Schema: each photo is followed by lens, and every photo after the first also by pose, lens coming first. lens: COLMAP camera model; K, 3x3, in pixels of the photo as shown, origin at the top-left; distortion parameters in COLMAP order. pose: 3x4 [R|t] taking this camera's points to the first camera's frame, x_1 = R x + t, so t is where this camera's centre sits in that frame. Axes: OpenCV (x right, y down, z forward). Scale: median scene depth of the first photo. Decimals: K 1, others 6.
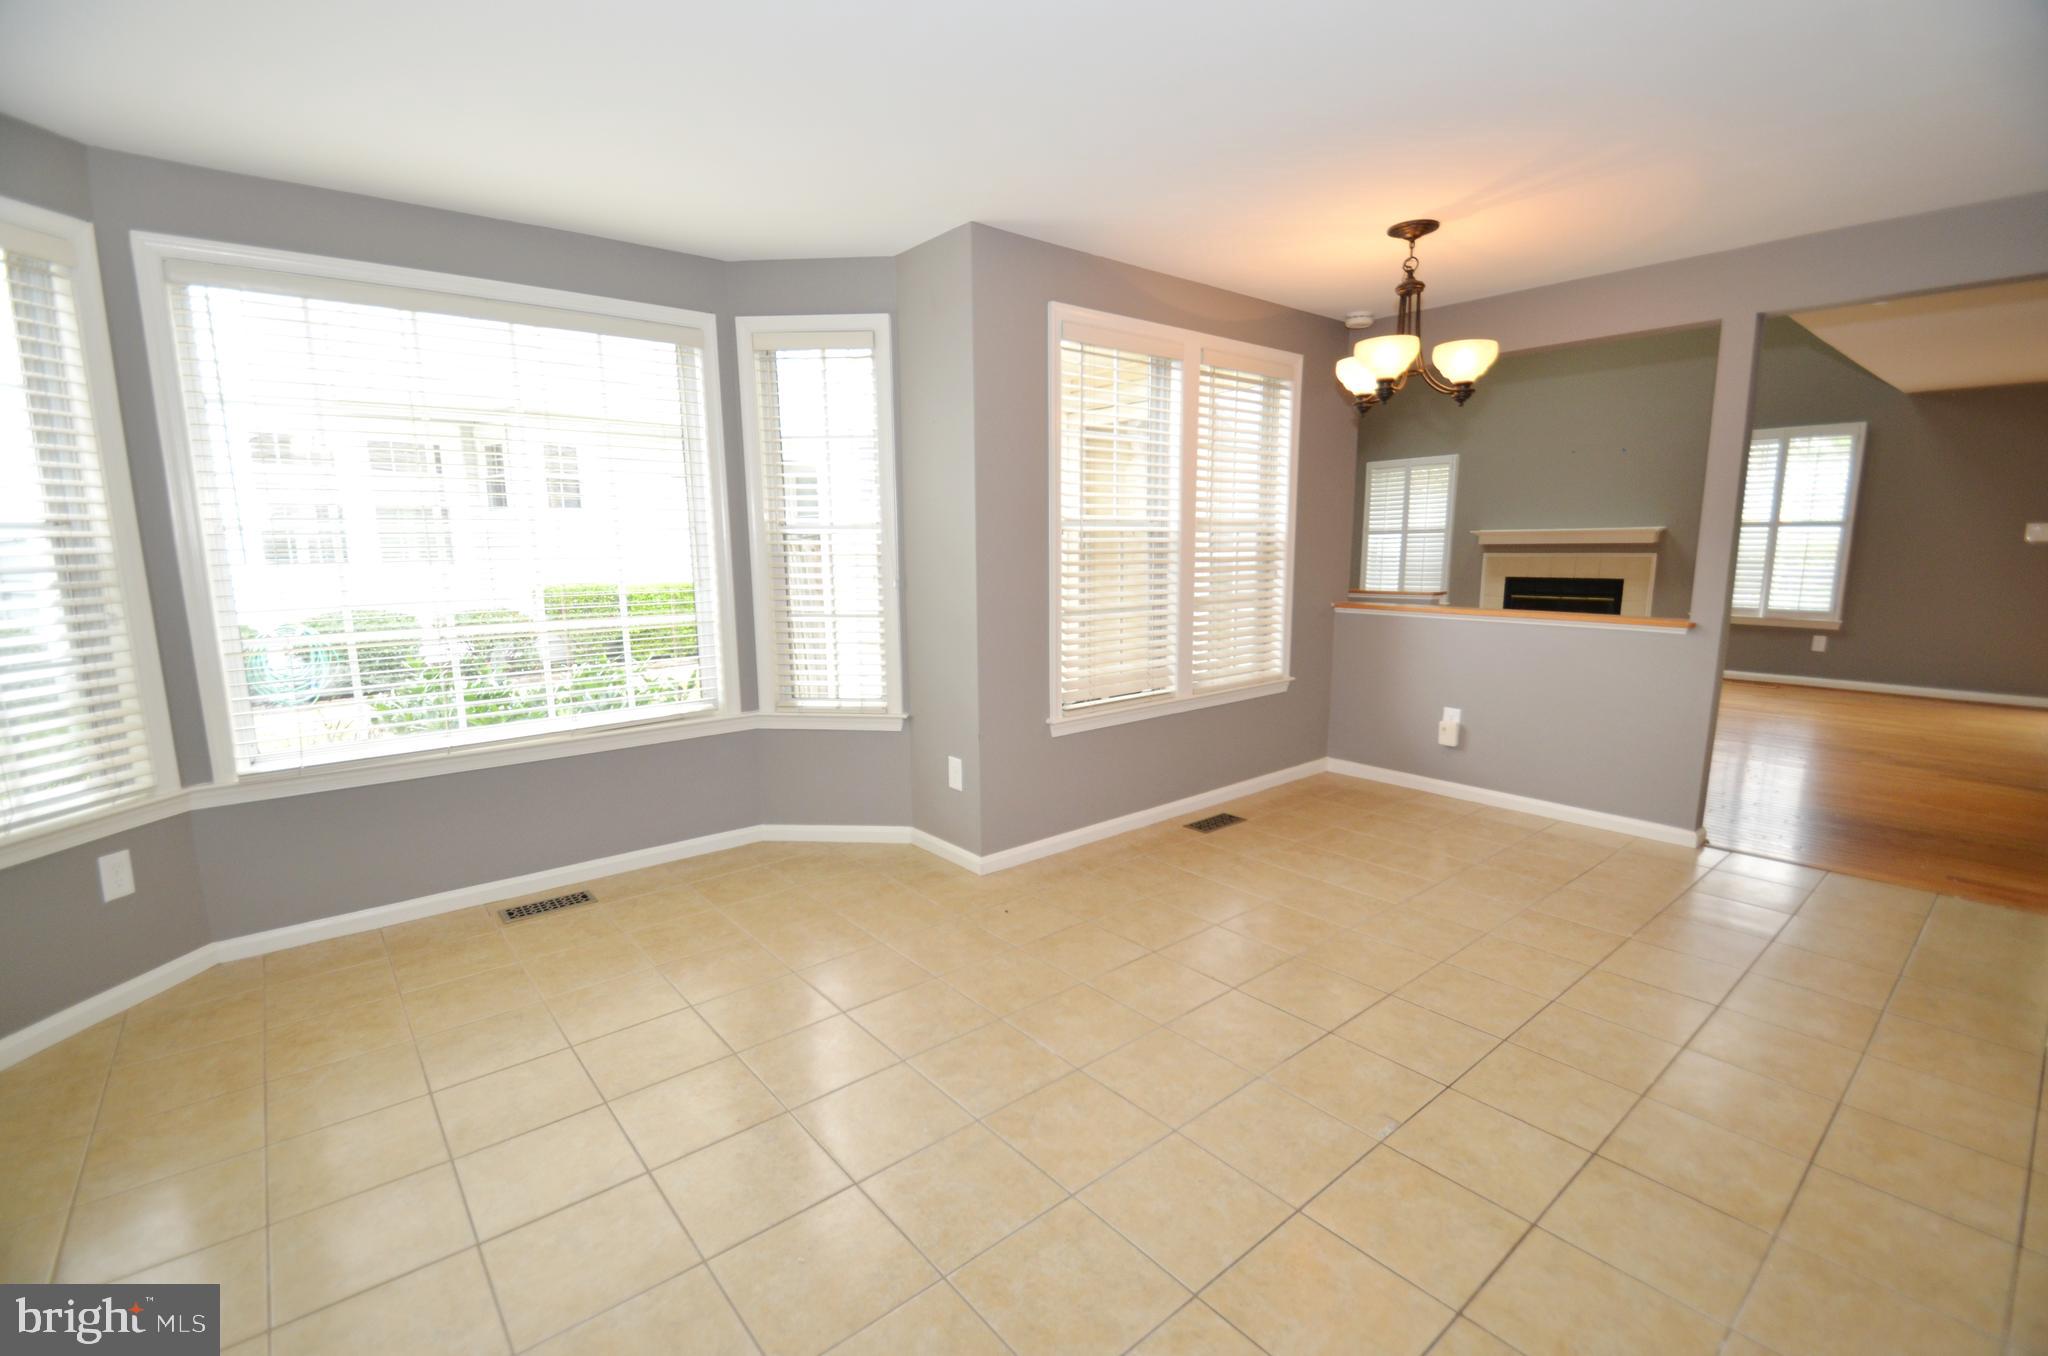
lens RADIAL K [[896.1, 0, 1033.4], [0, 896.1, 670.8], [0, 0, 1]] dist [-0.002976, -0.003358]
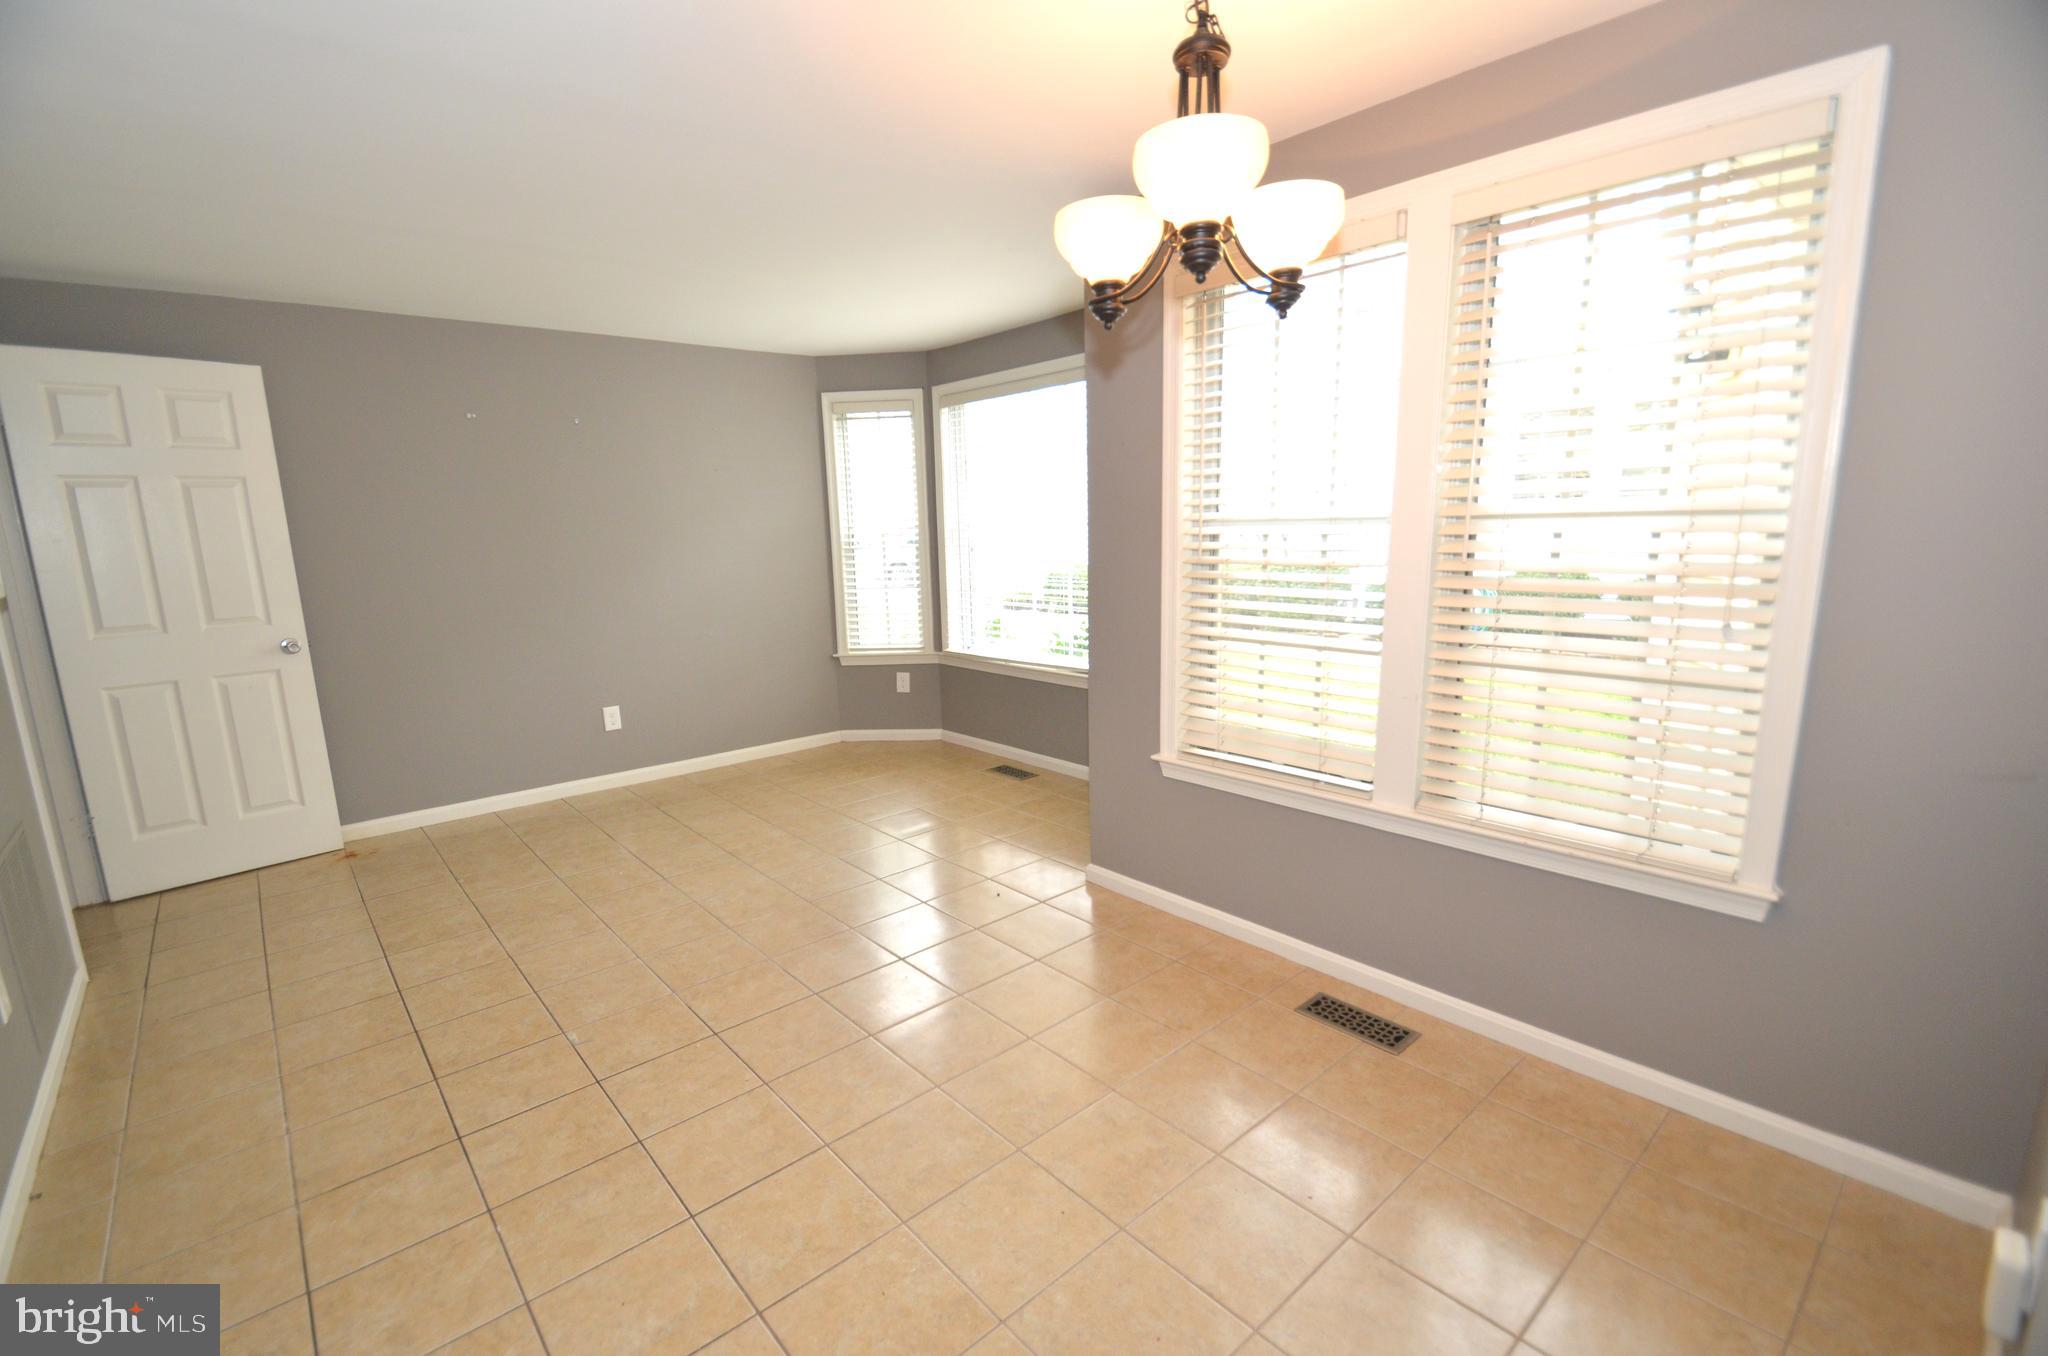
lens RADIAL K [[896.1, 0, 1016.2], [0, 896.1, 686.8], [0, 0, 1]] dist [-0.002976, -0.003358]
pose [[0.023770, 0.192534, -0.981002, 0.920702], [-0.115939, 0.975189, 0.188584, -0.168646], [0.992972, 0.109253, 0.045503, 0.891367]]
